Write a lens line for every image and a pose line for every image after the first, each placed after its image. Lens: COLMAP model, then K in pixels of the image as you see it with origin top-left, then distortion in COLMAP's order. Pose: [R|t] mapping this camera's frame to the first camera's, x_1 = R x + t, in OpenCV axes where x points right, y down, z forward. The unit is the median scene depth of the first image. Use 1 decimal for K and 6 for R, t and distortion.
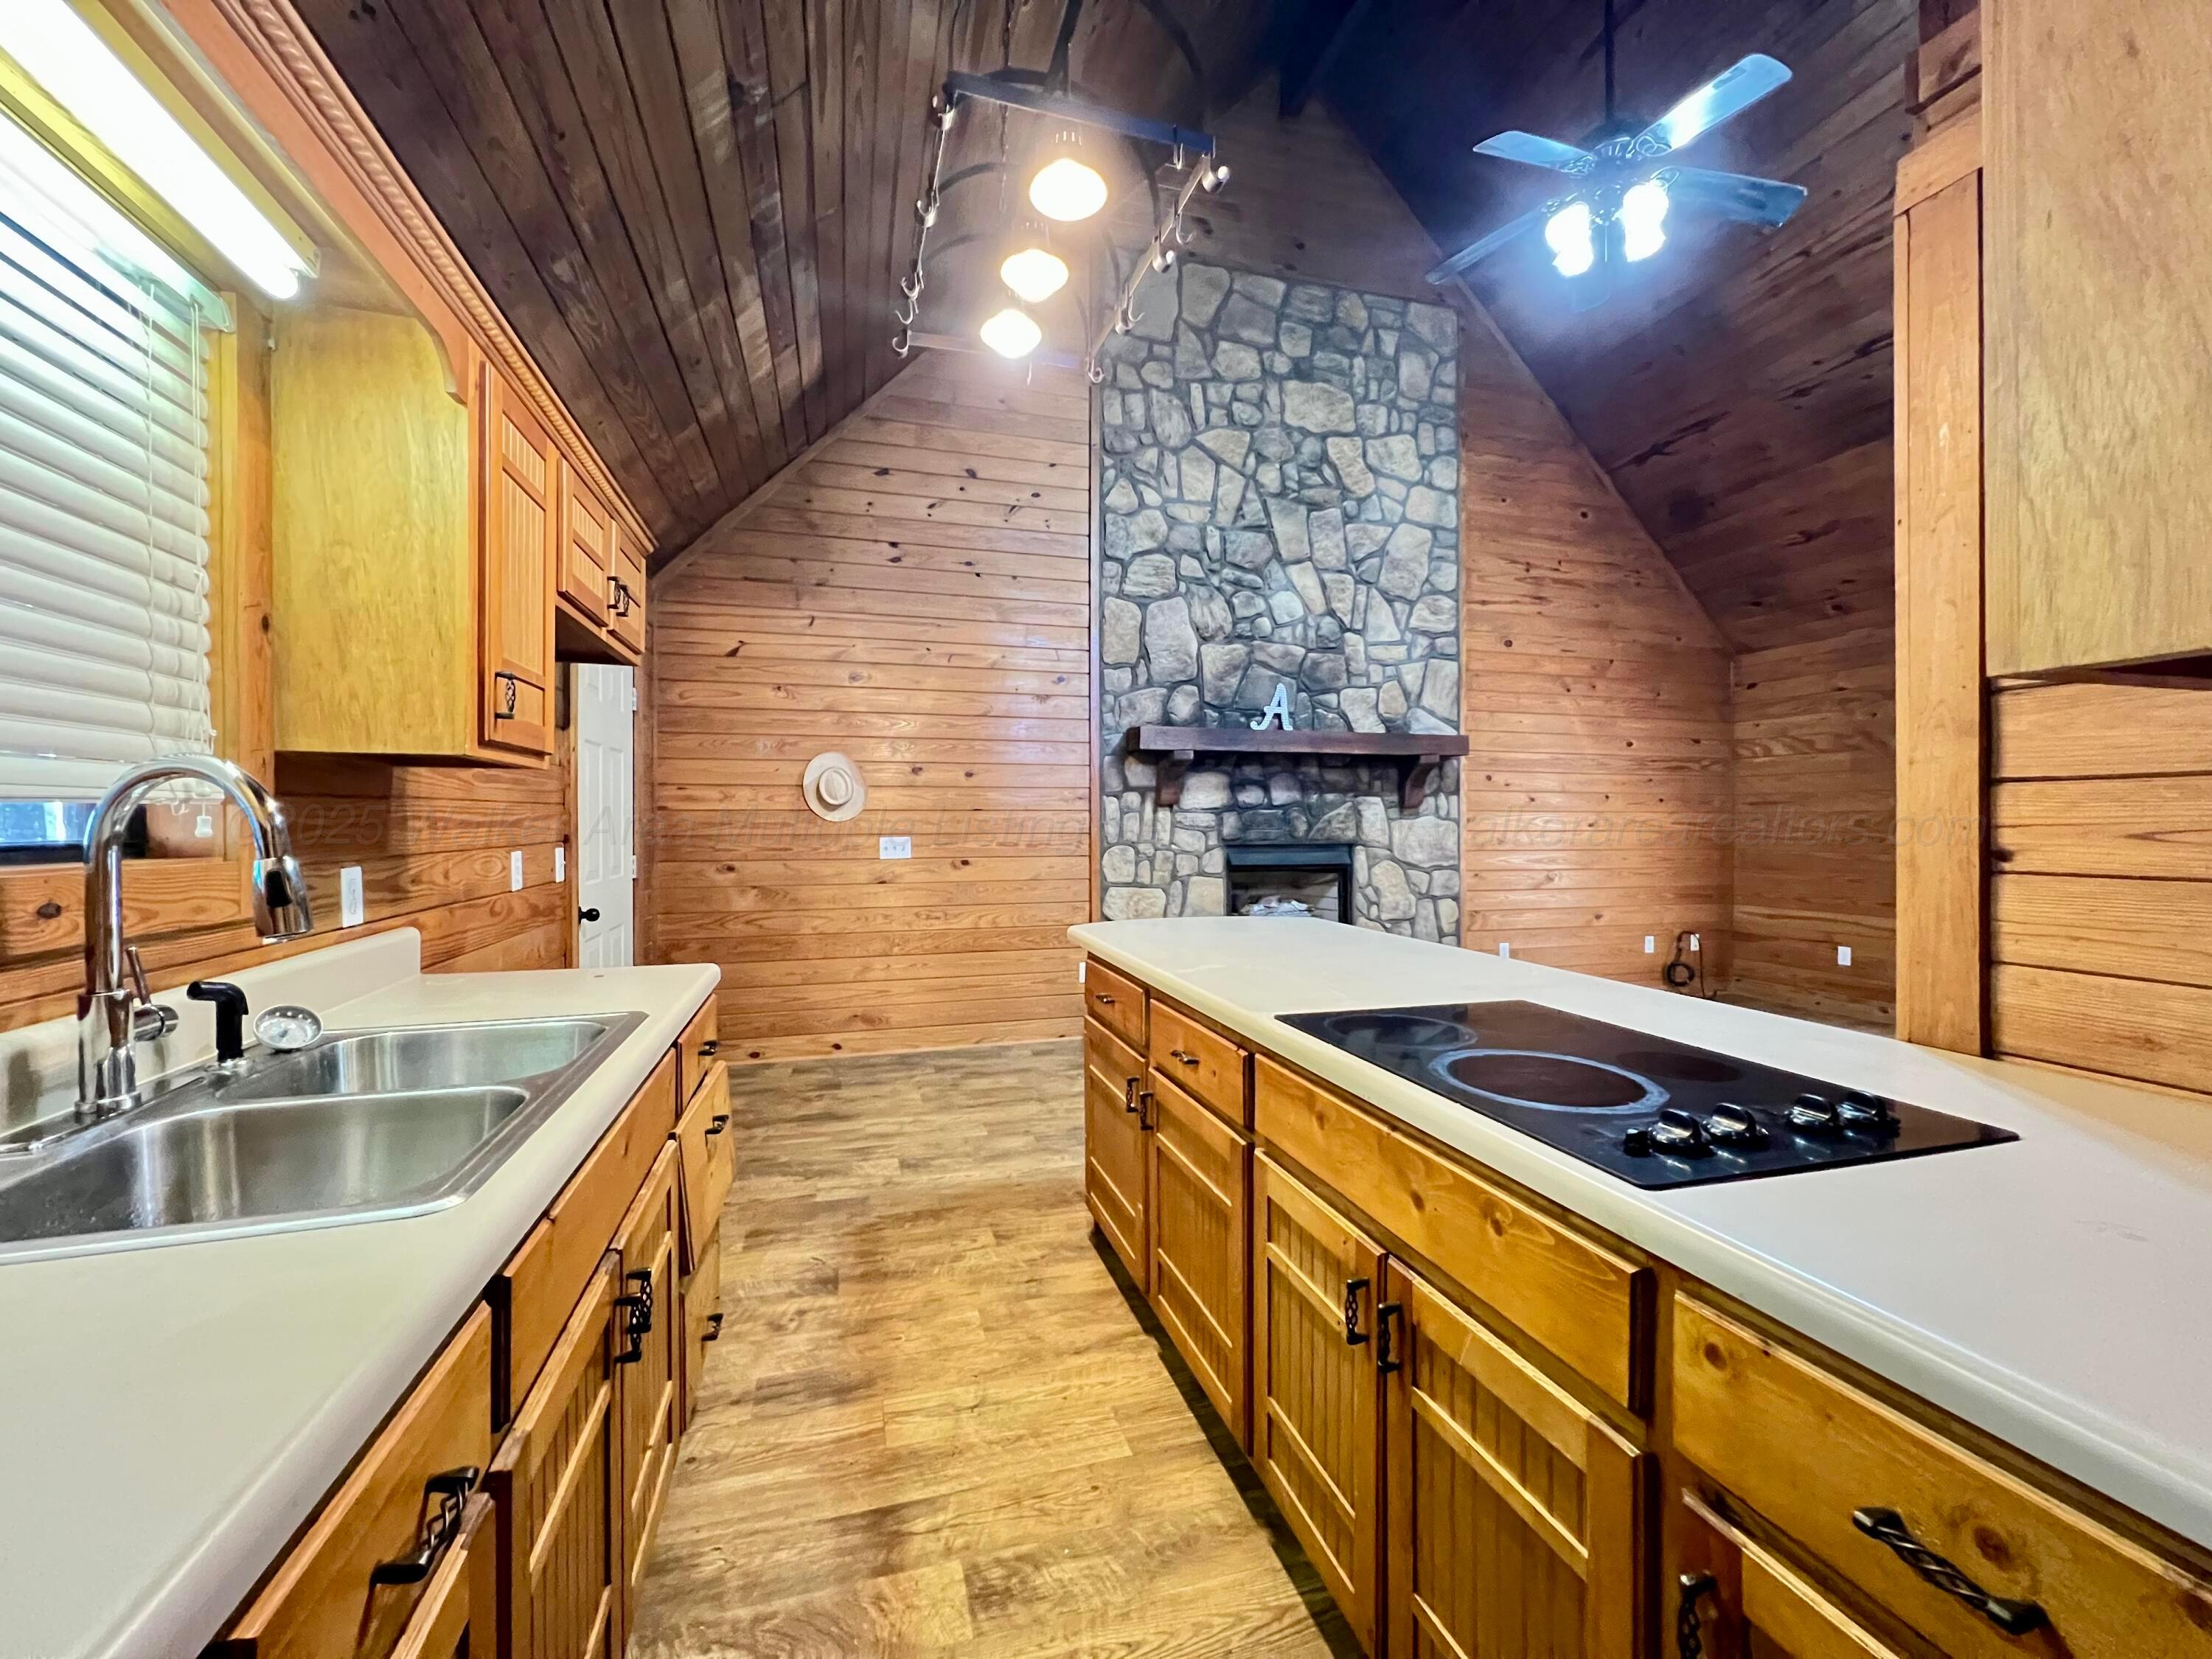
lens RADIAL K [[884.5, 0, 1103.4], [0, 884.5, 825.5], [0, 0, 1]] dist [-0.001902, 0.000432]
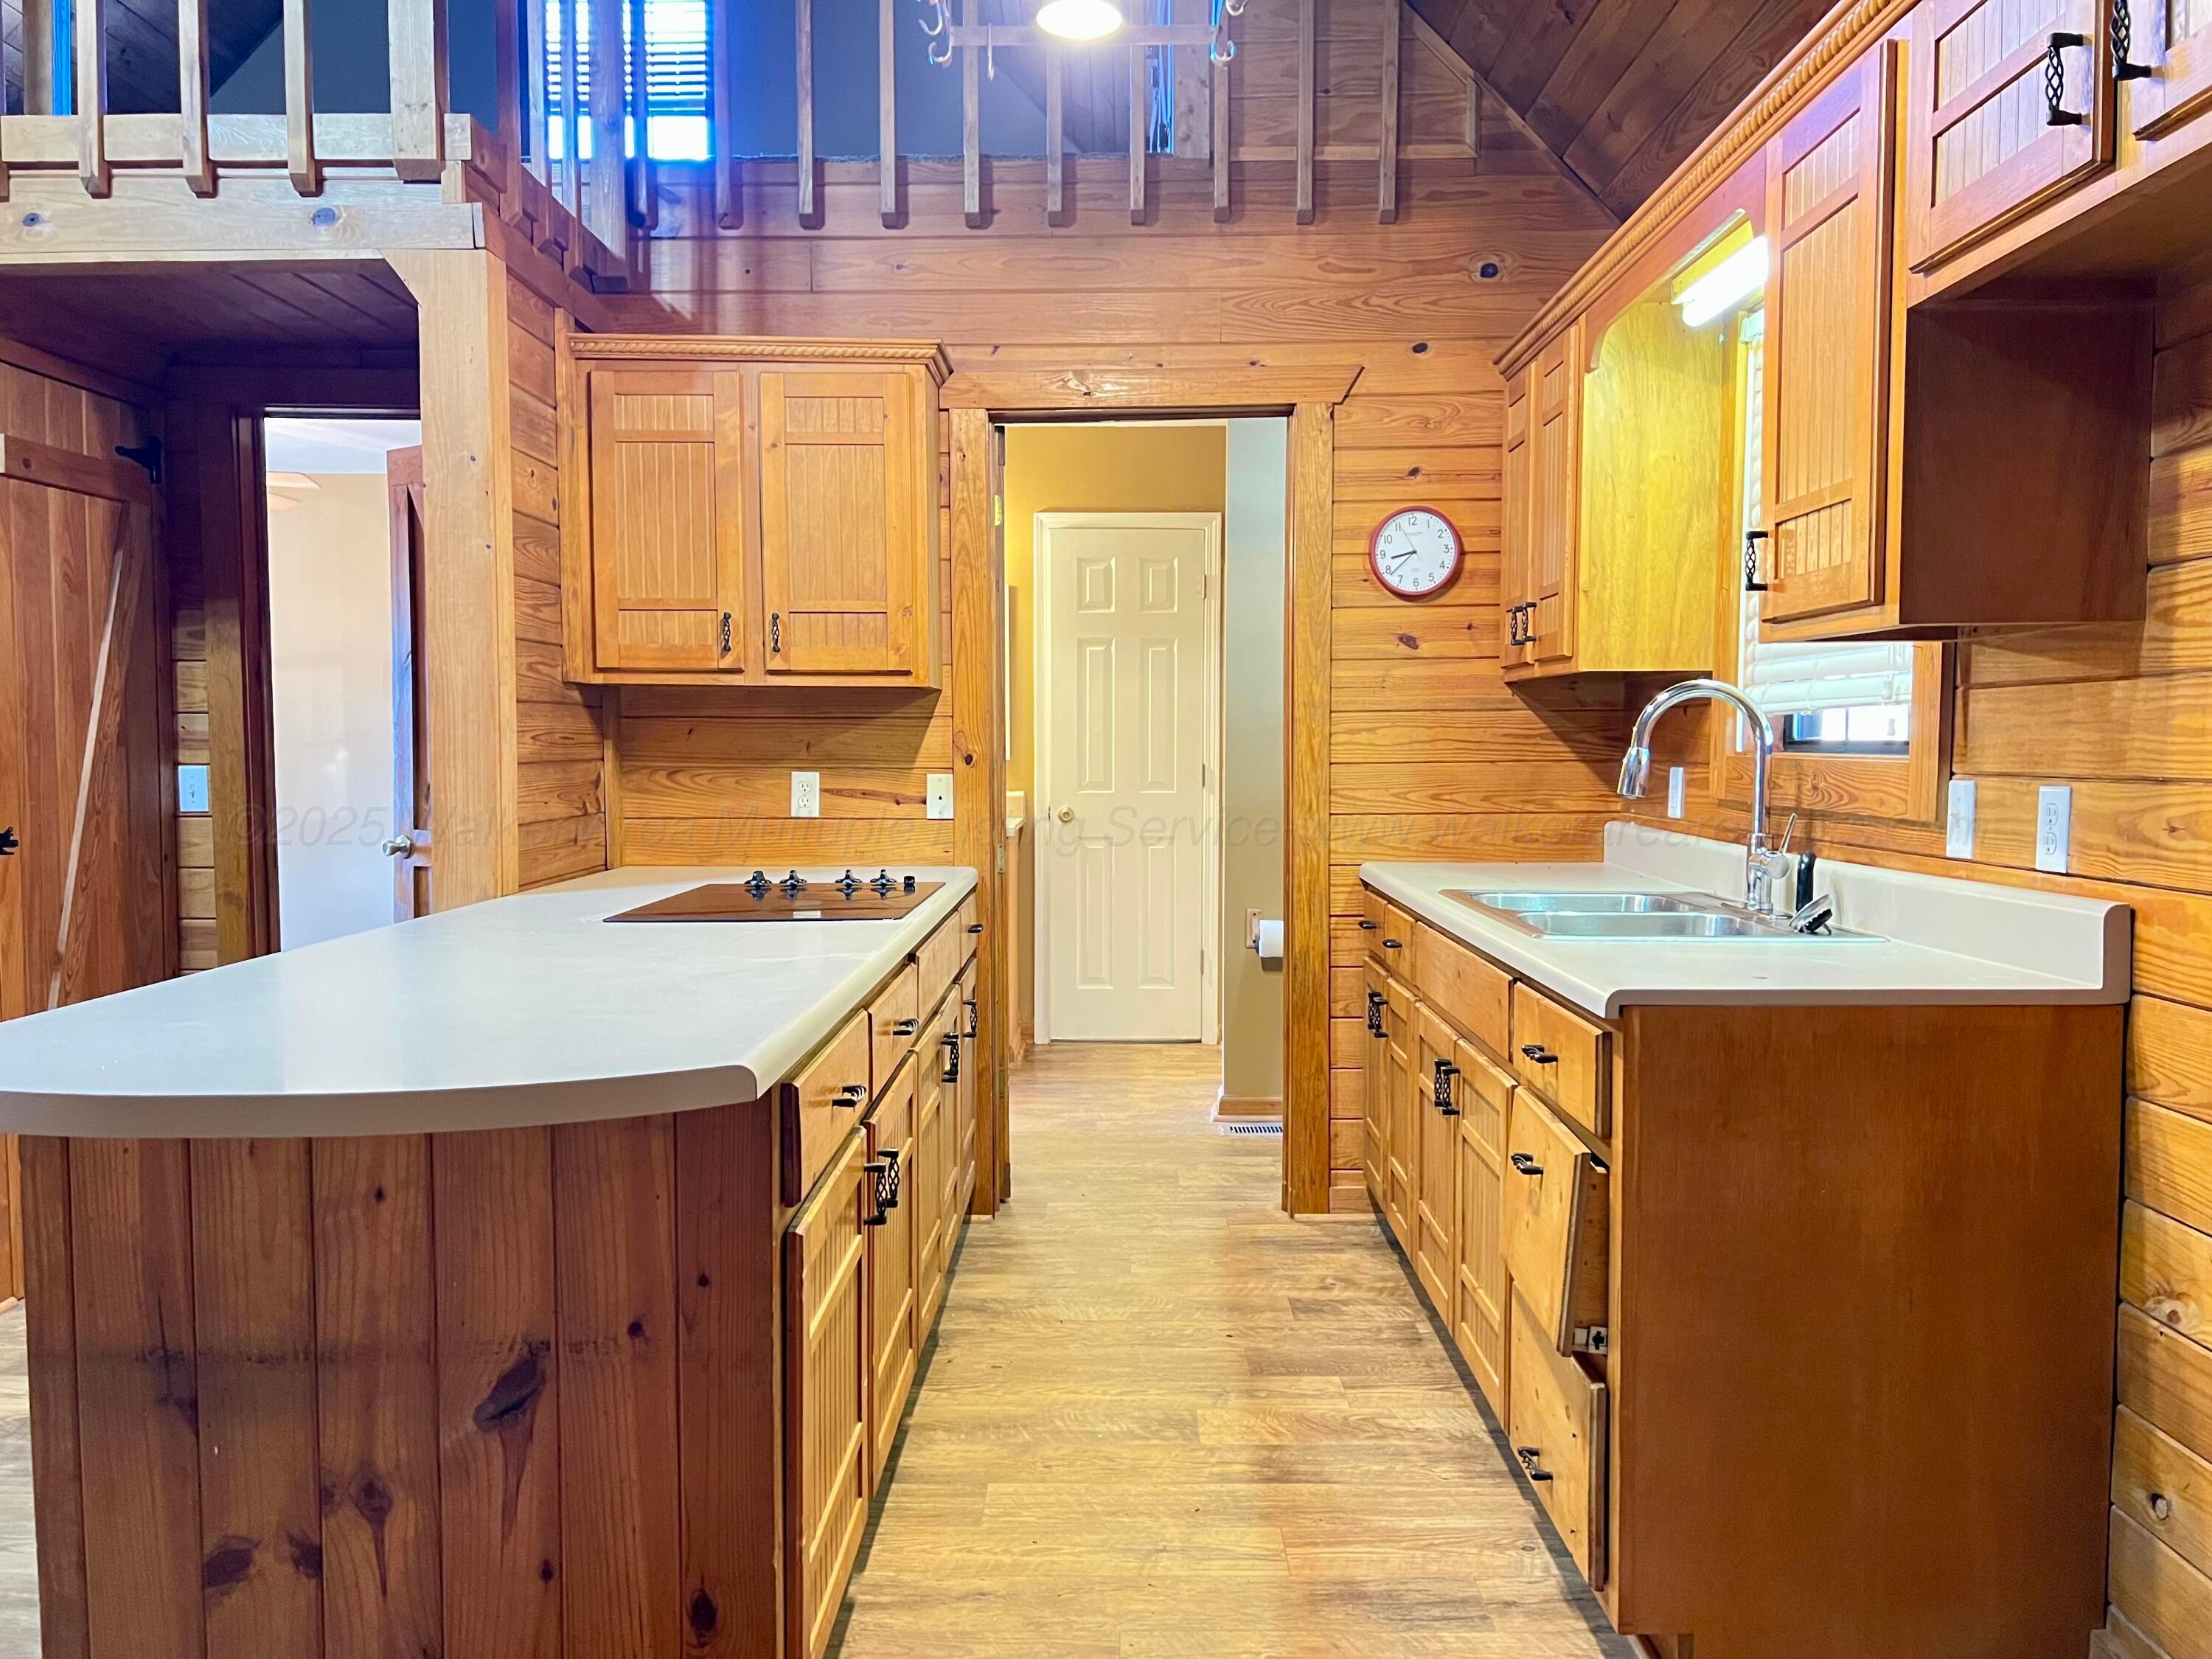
lens RADIAL K [[1667.0, 0, 1103.0], [0, 1667.0, 846.0], [0, 0, 1]] dist [0.047140, -0.045214]
pose [[-0.956235, -0.016700, 0.292122, -0.173396], [0.003900, 0.997554, 0.069791, -0.000153], [-0.292573, 0.067876, -0.953831, 0.807554]]
